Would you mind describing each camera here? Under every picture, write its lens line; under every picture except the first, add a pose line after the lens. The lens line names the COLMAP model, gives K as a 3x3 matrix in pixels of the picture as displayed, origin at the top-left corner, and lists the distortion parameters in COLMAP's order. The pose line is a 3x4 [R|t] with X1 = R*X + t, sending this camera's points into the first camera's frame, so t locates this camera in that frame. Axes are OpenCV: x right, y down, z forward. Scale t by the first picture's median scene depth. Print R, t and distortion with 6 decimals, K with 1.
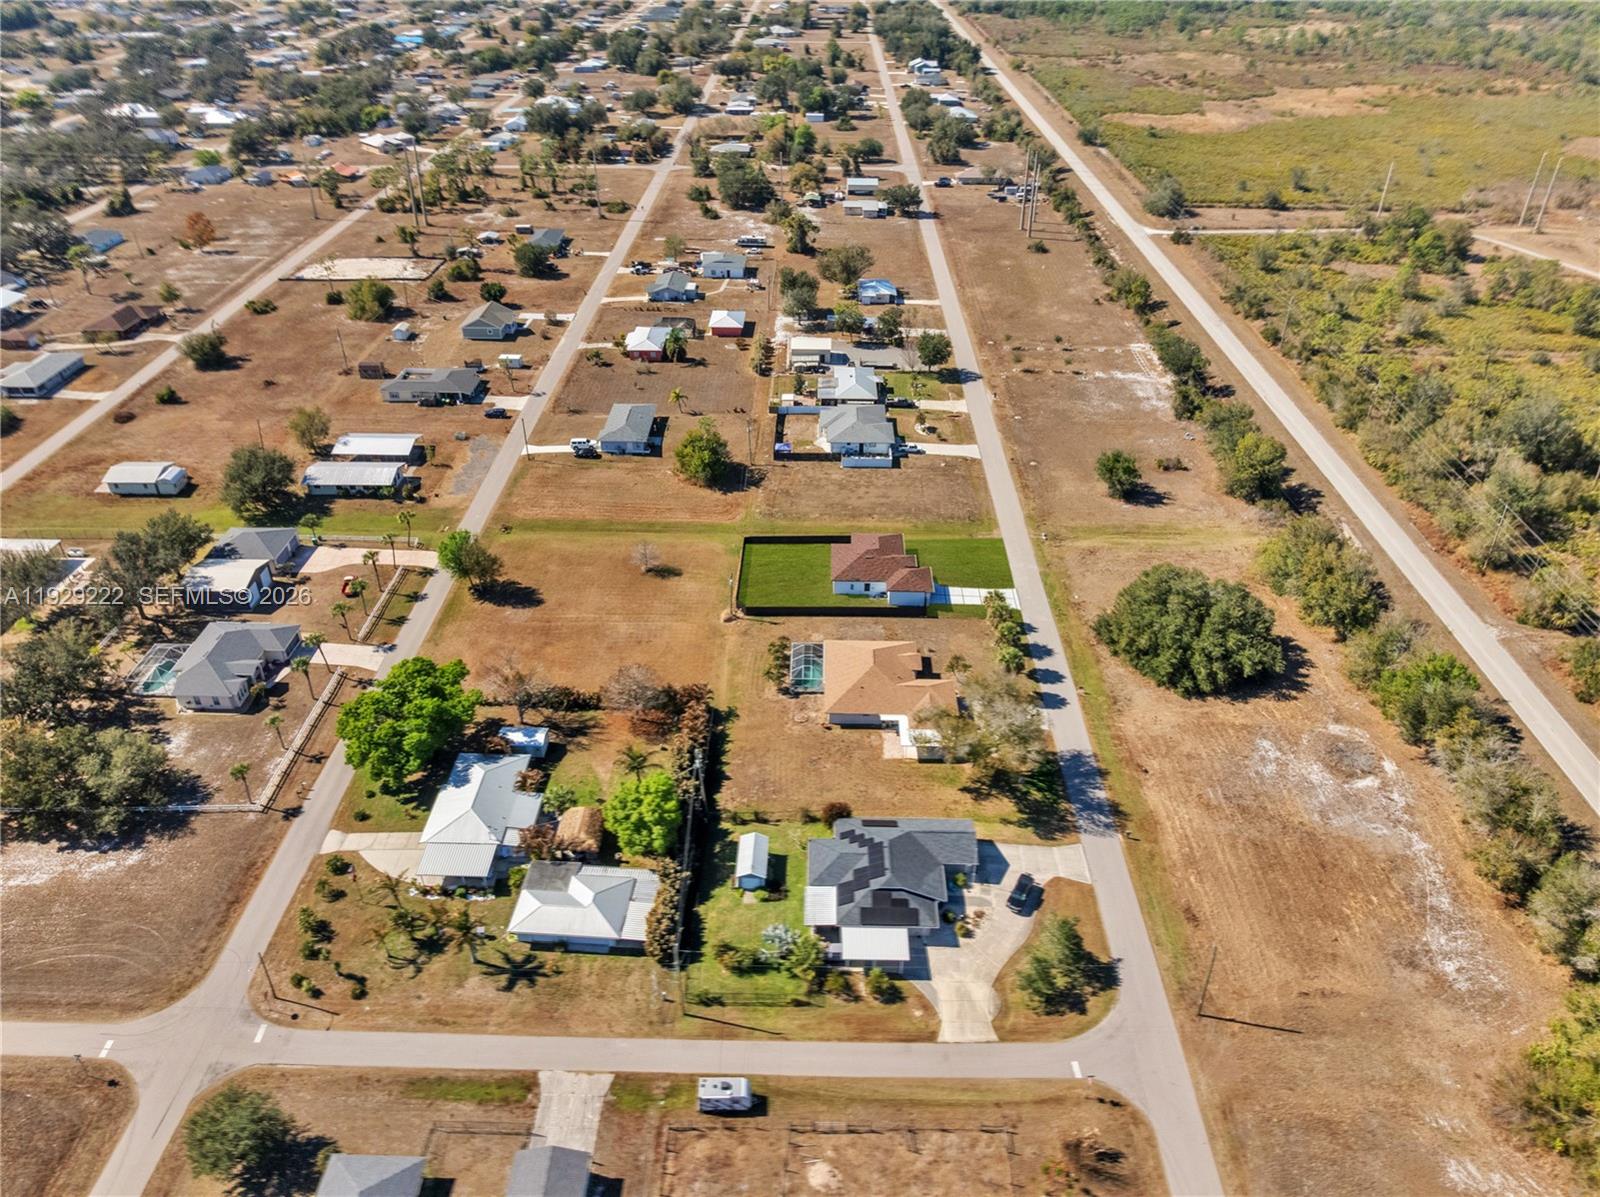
lens RADIAL K [[1127.3, 0, 806.6], [0, 1127.3, 595.3], [0, 0, 1]] dist [-0.052000, 0.017546]
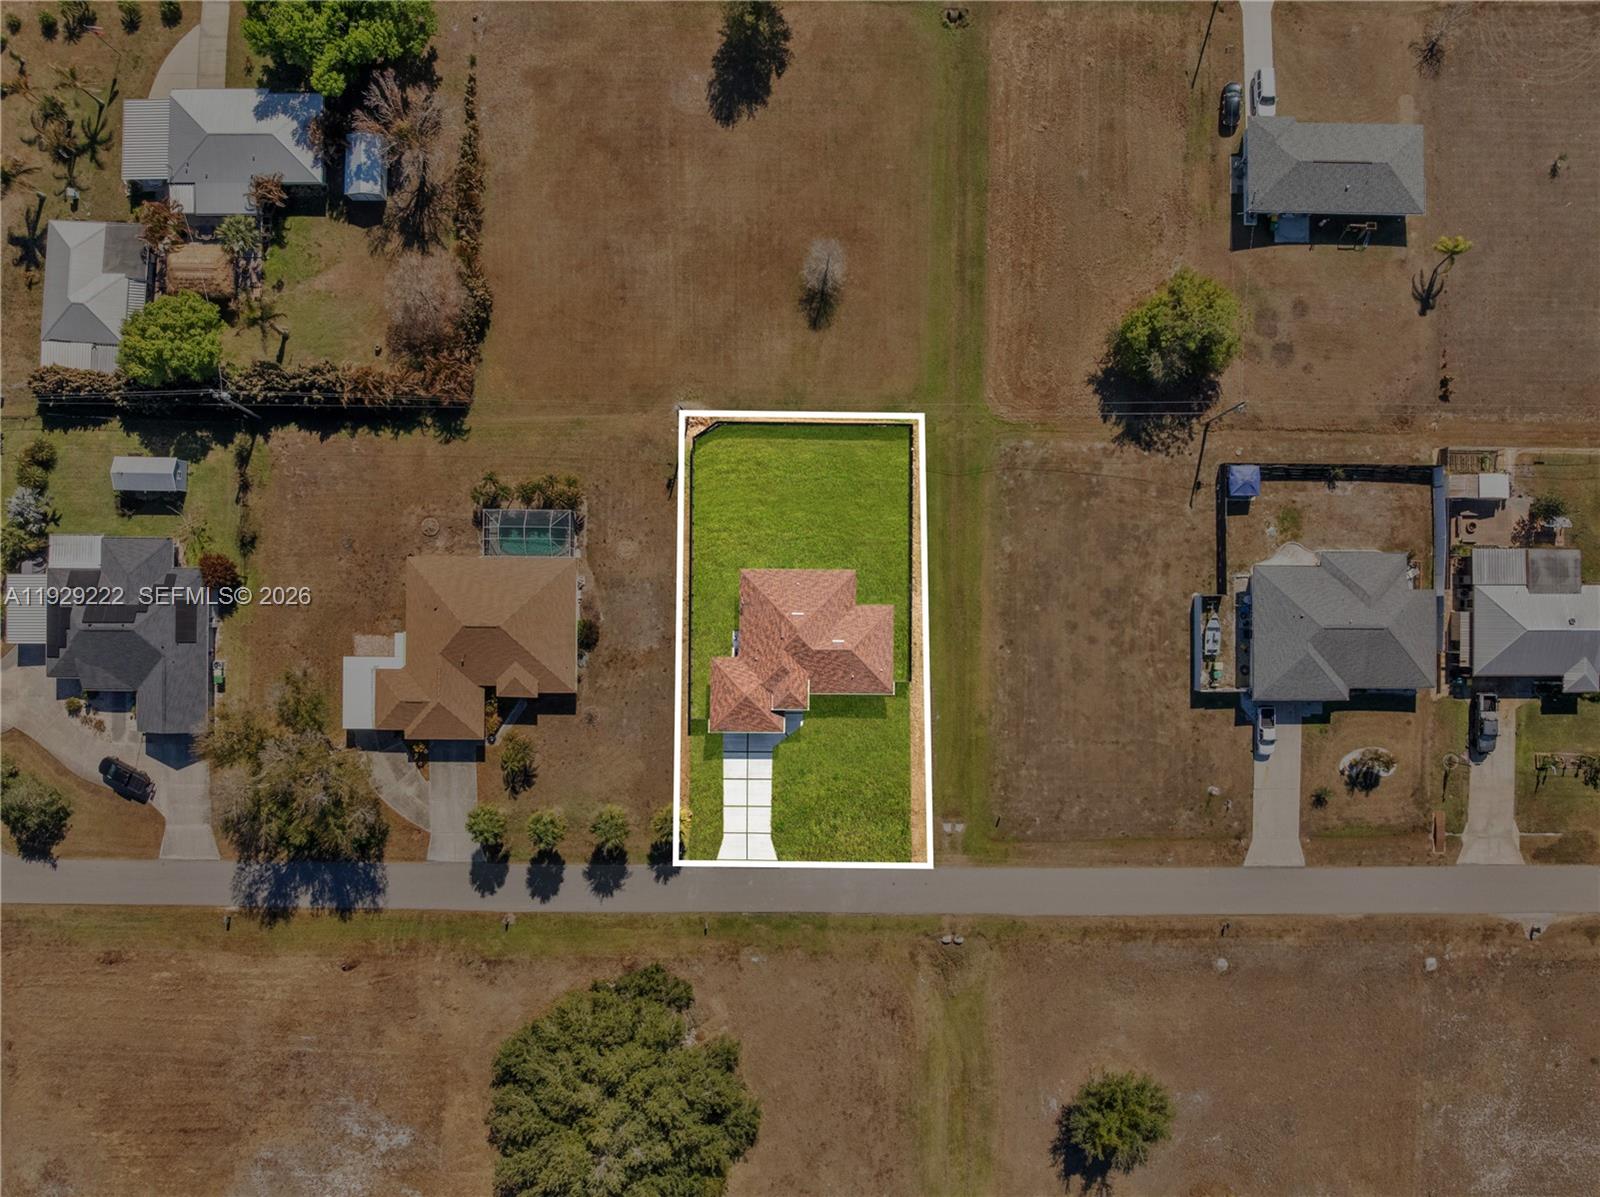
lens RADIAL K [[1127.3, 0, 802.8], [0, 1127.3, 601.4], [0, 0, 1]] dist [-0.052000, 0.017546]
pose [[0.008754, 0.999907, -0.010505, 0.053667], [-0.547267, 0.013583, 0.836848, -0.638602], [0.836913, -0.001577, 0.547334, 0.796844]]
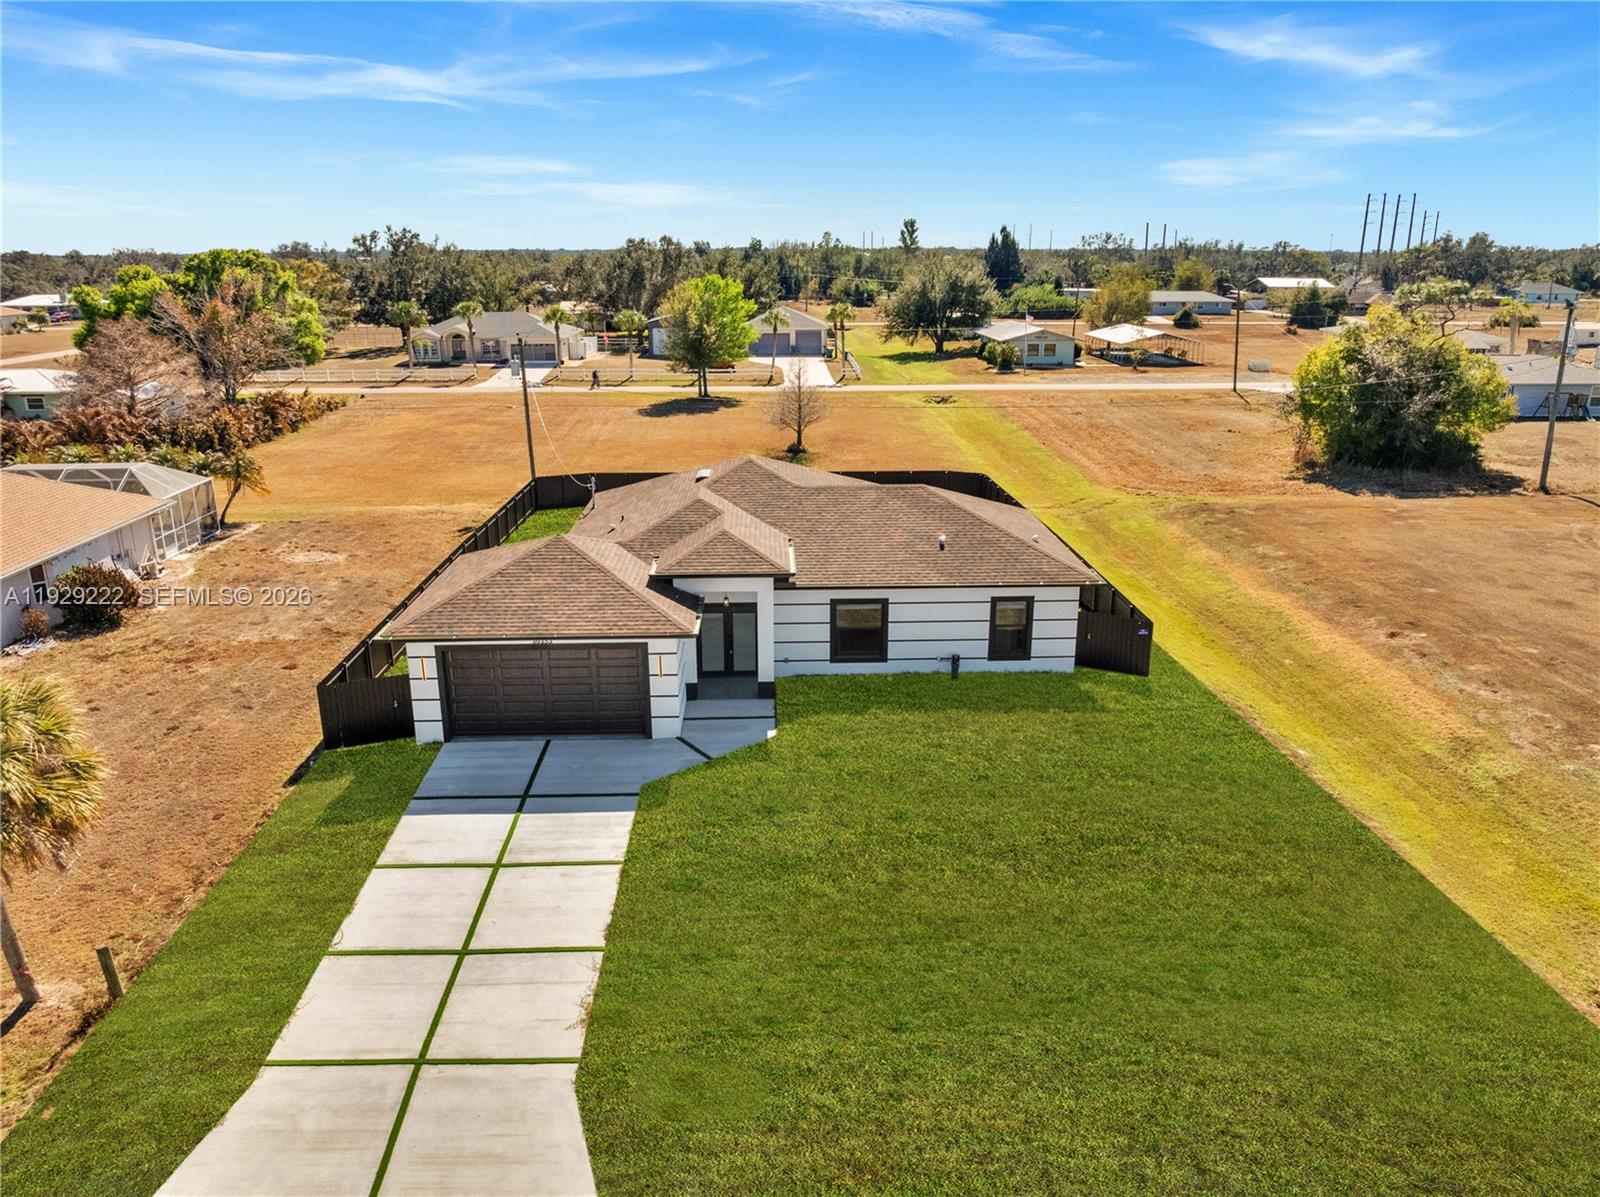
lens RADIAL K [[1127.3, 0, 803.6], [0, 1127.3, 601.1], [0, 0, 1]] dist [-0.052000, 0.017546]
pose [[0.053671, 0.295359, -0.953878, 0.291269], [-0.538878, 0.812782, 0.221350, -0.080976], [0.840672, 0.502144, 0.202785, 1.156458]]
